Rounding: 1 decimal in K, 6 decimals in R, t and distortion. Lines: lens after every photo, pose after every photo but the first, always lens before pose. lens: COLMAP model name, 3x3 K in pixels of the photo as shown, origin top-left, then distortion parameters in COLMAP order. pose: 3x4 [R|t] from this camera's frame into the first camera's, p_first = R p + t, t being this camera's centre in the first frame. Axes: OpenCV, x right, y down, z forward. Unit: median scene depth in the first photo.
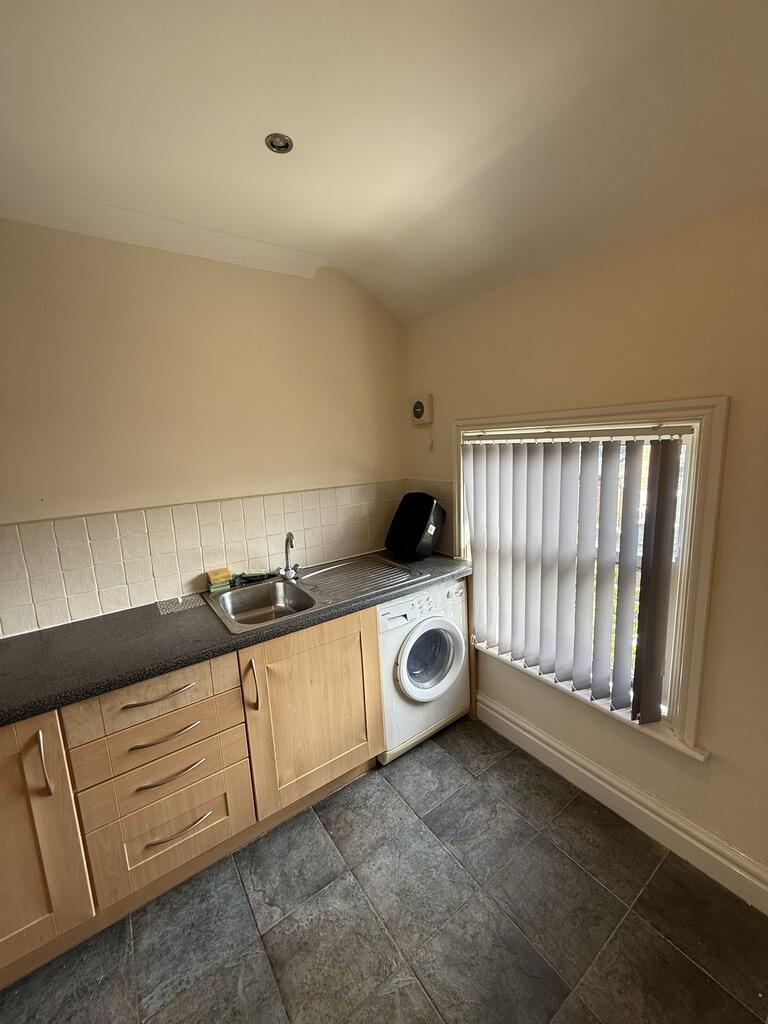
lens RADIAL K [[406.7, 0, 382.6], [0, 406.7, 511.4], [0, 0, 1]] dist [-0.000888, 0.000647]
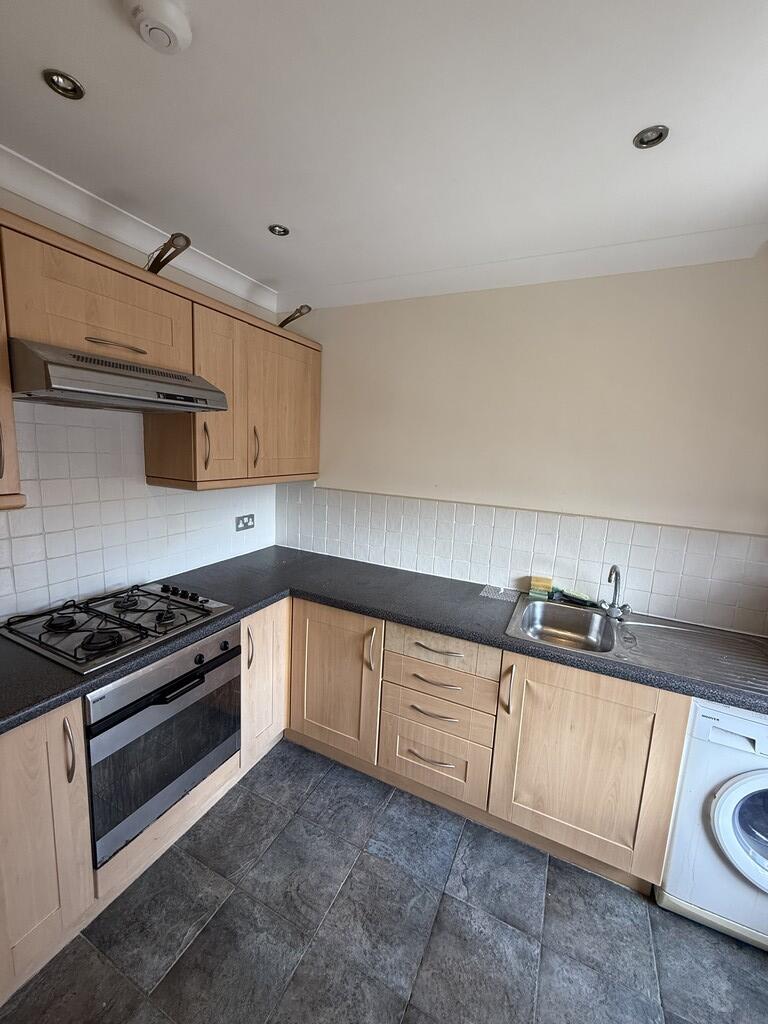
lens RADIAL K [[406.7, 0, 384.6], [0, 406.7, 511.2], [0, 0, 1]] dist [-0.000888, 0.000647]
pose [[0.482177, 0.208193, -0.850976, 0.282740], [-0.219948, 0.969009, 0.112444, -0.056686], [0.848014, 0.132953, 0.513026, 0.109143]]
